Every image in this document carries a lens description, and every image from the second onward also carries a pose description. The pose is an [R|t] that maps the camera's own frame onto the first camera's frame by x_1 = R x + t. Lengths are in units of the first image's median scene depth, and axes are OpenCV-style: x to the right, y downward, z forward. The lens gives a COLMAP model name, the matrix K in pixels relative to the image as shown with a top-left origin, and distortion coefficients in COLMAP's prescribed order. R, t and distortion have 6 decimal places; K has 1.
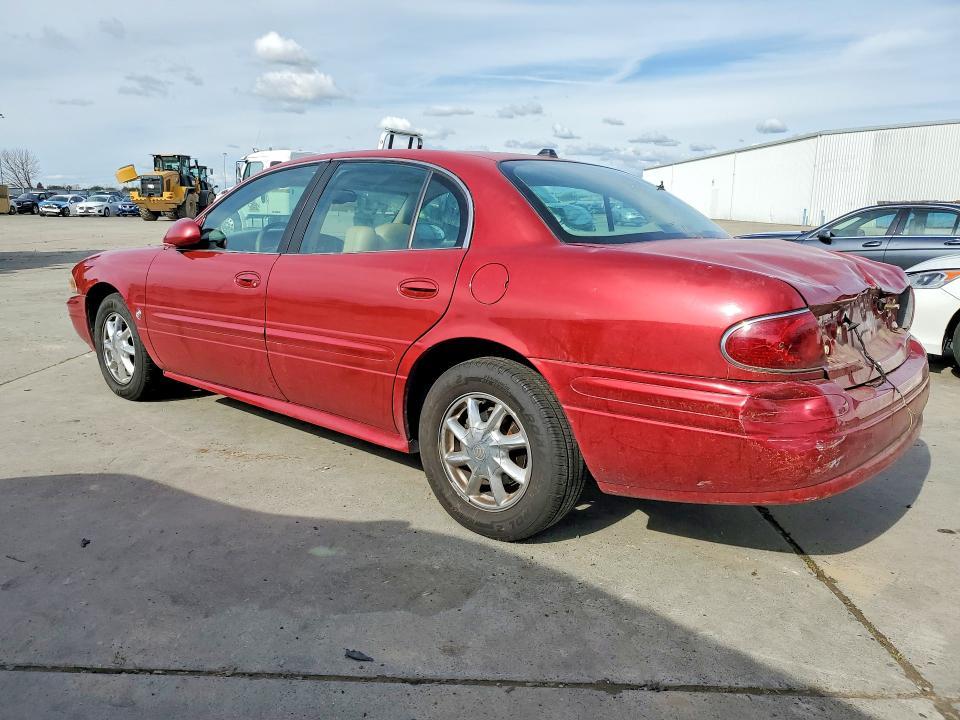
lens RADIAL K [[832.2, 0, 480.0], [0, 832.2, 360.0], [0, 0, 1]] dist [-0.010196, 0.084953]
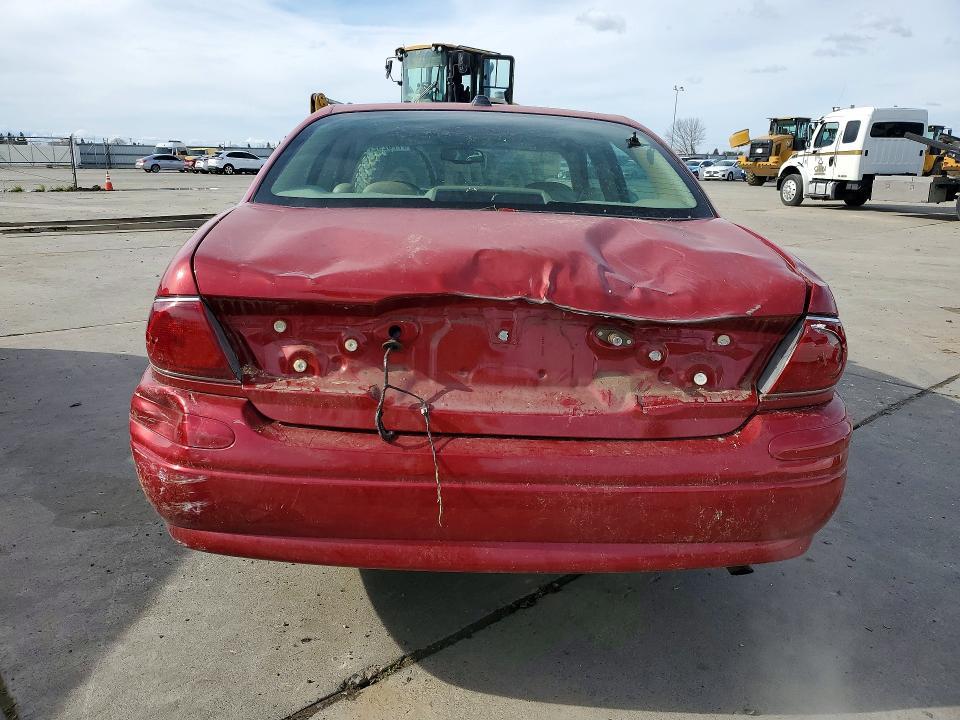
lens RADIAL K [[832.2, 0, 480.0], [0, 832.2, 360.0], [0, 0, 1]] dist [-0.010196, 0.084953]
pose [[0.632122, 0.188022, -0.751711, 0.184072], [-0.159495, 0.980912, 0.111230, -0.021304], [0.758276, 0.049584, 0.650045, 0.114952]]
